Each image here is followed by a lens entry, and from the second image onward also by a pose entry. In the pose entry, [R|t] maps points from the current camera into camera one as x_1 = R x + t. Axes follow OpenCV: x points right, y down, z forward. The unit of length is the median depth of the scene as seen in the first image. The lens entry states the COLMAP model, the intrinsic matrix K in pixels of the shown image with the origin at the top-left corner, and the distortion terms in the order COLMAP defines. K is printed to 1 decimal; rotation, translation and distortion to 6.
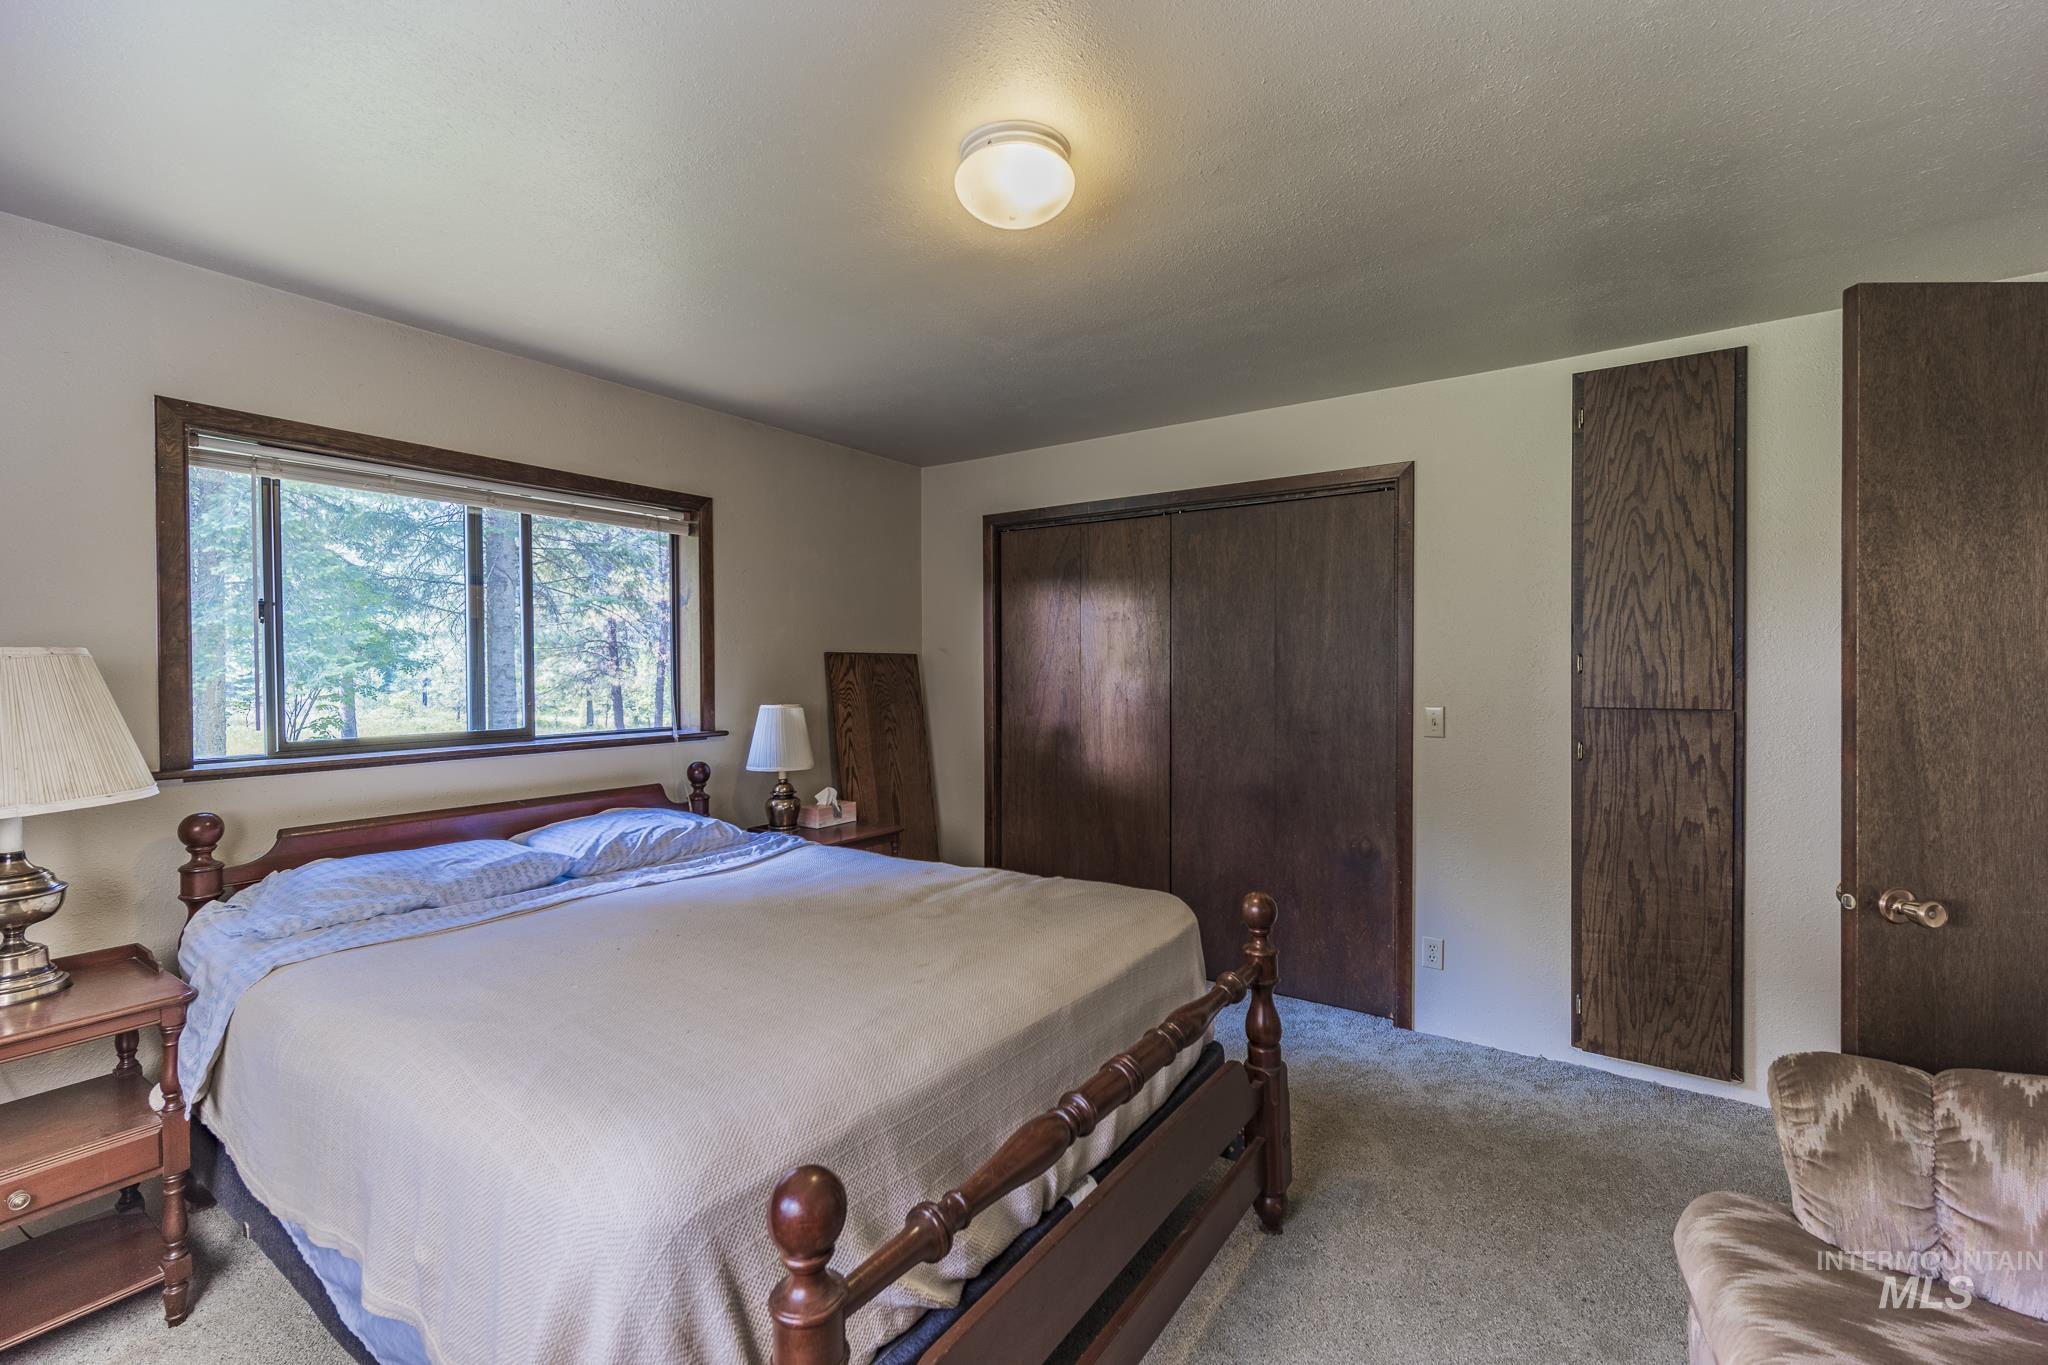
lens RADIAL K [[873.6, 0, 1022.7], [0, 873.6, 673.0], [0, 0, 1]] dist [0.001574, -0.000210]
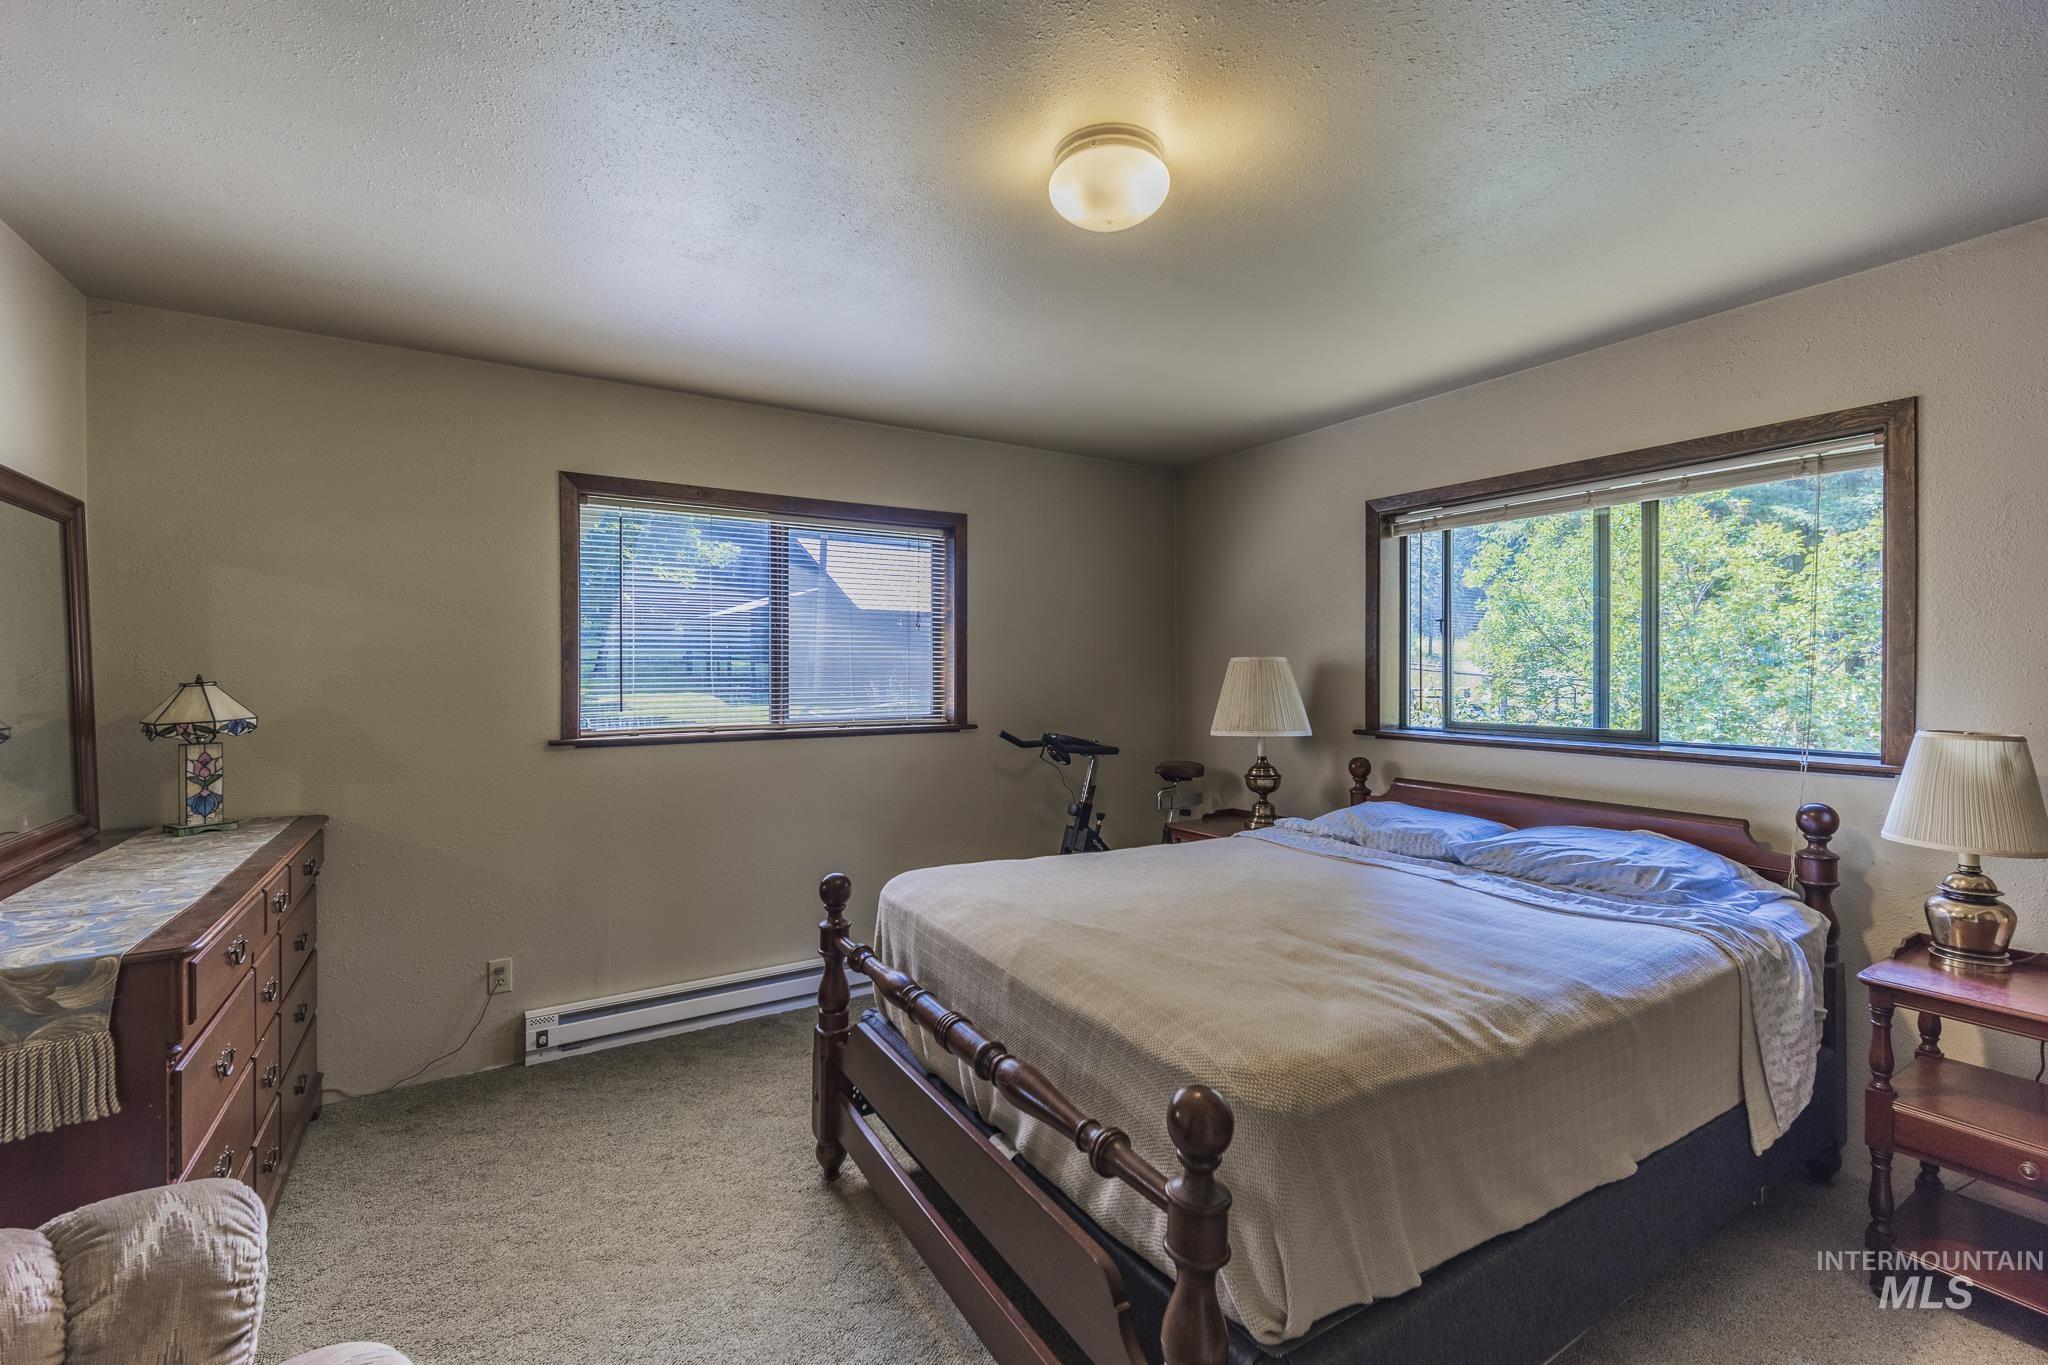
lens RADIAL K [[873.6, 0, 1022.7], [0, 873.6, 673.0], [0, 0, 1]] dist [0.001574, -0.000210]
pose [[-0.401077, 0.009586, -0.915994, 0.575204], [-0.003631, 0.999921, 0.012055, -0.008307], [0.916037, 0.008161, -0.401011, 0.793634]]
